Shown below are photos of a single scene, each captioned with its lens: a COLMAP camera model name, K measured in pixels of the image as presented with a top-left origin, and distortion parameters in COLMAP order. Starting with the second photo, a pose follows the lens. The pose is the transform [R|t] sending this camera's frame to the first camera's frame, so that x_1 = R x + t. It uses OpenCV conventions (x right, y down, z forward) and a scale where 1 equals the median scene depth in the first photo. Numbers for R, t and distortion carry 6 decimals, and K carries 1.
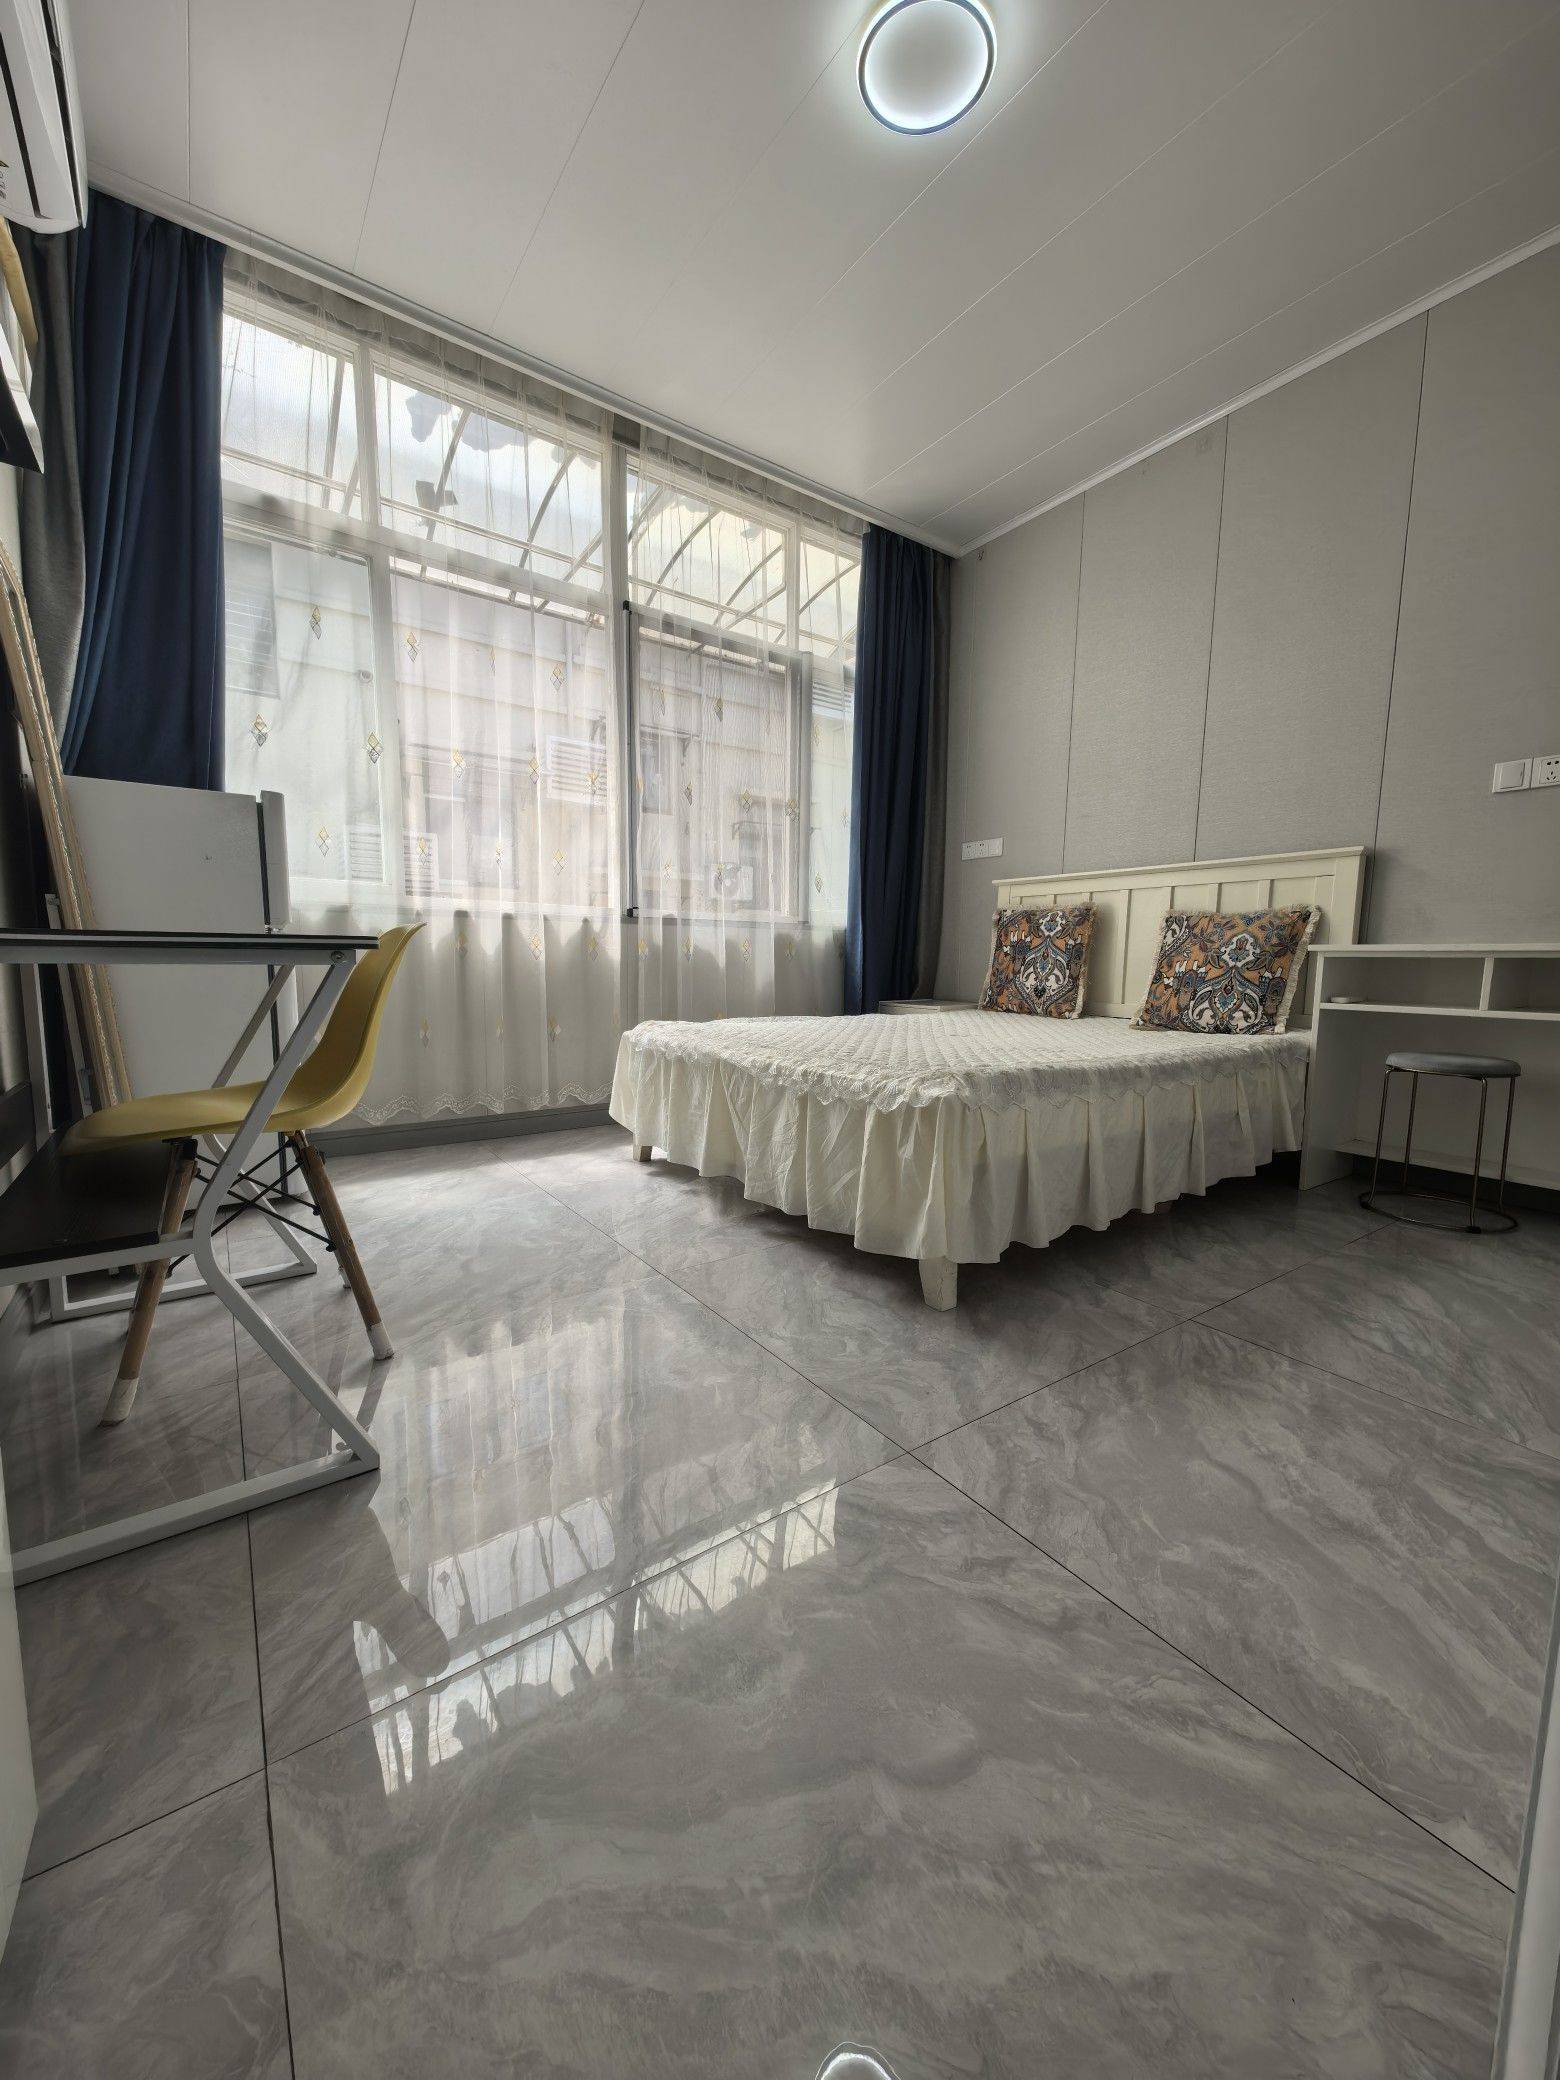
lens RADIAL K [[790.5, 0, 773.4], [0, 790.5, 1032.8], [0, 0, 1]] dist [0.013377, -0.002808]
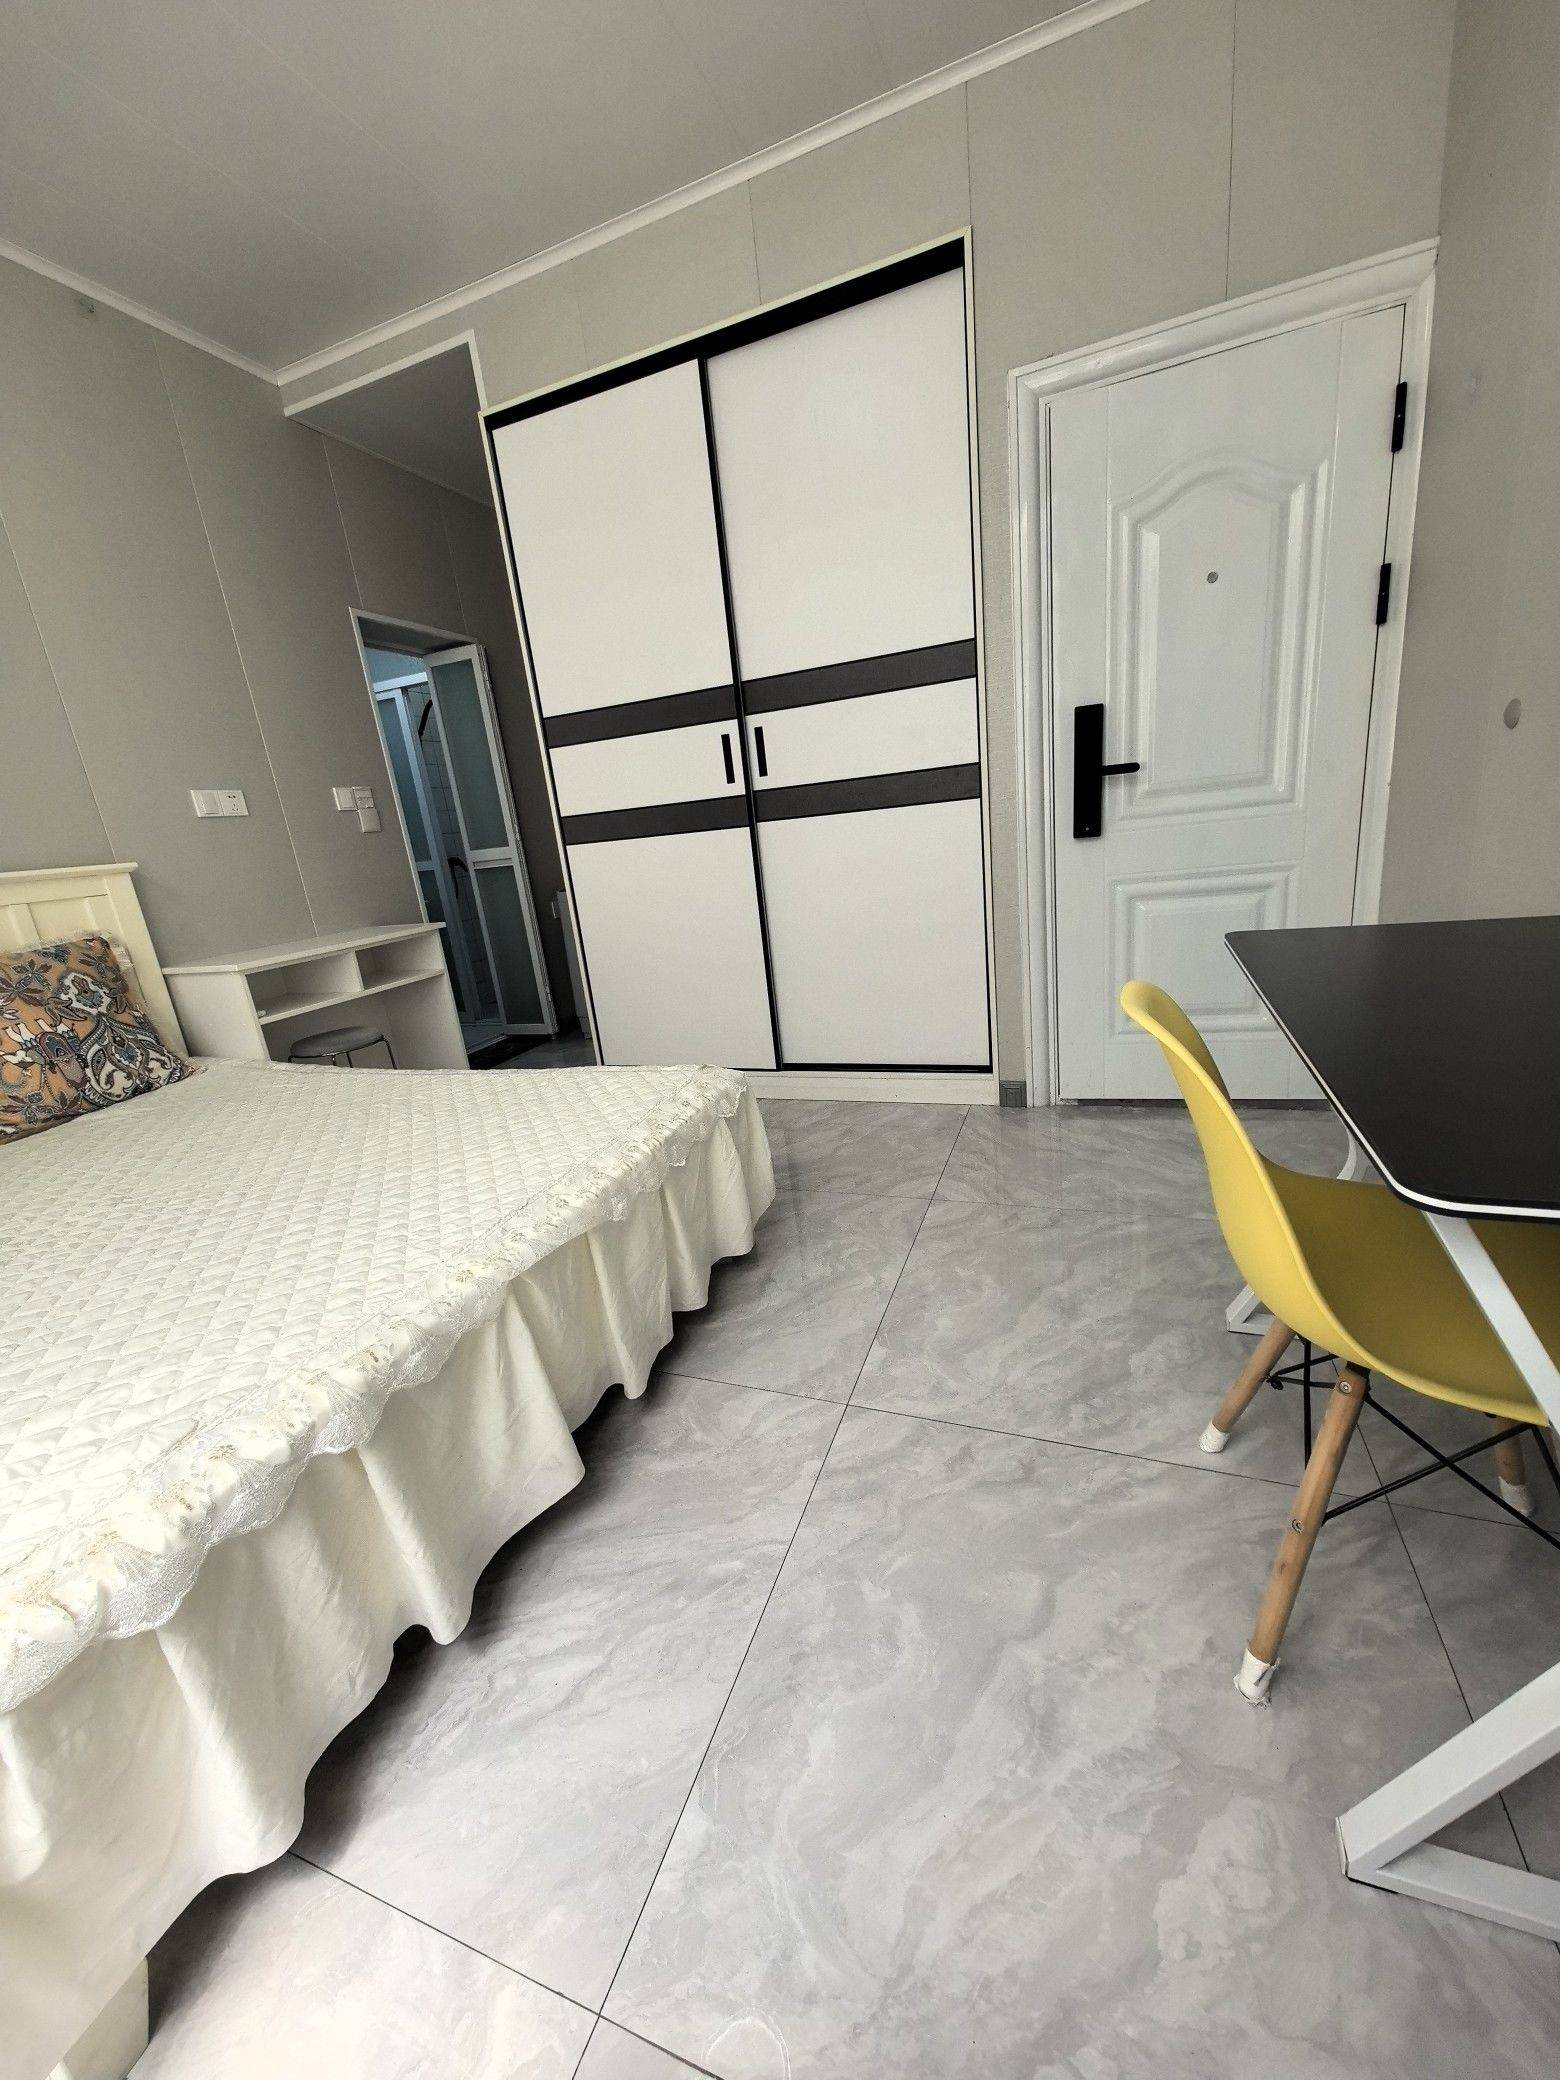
lens RADIAL K [[790.5, 0, 774.9], [0, 790.5, 1056.6], [0, 0, 1]] dist [0.013377, -0.002808]
pose [[-0.545579, -0.189629, 0.816324, -0.448306], [0.185120, 0.922735, 0.338070, -0.193208], [-0.817358, 0.335562, -0.468321, 0.864136]]
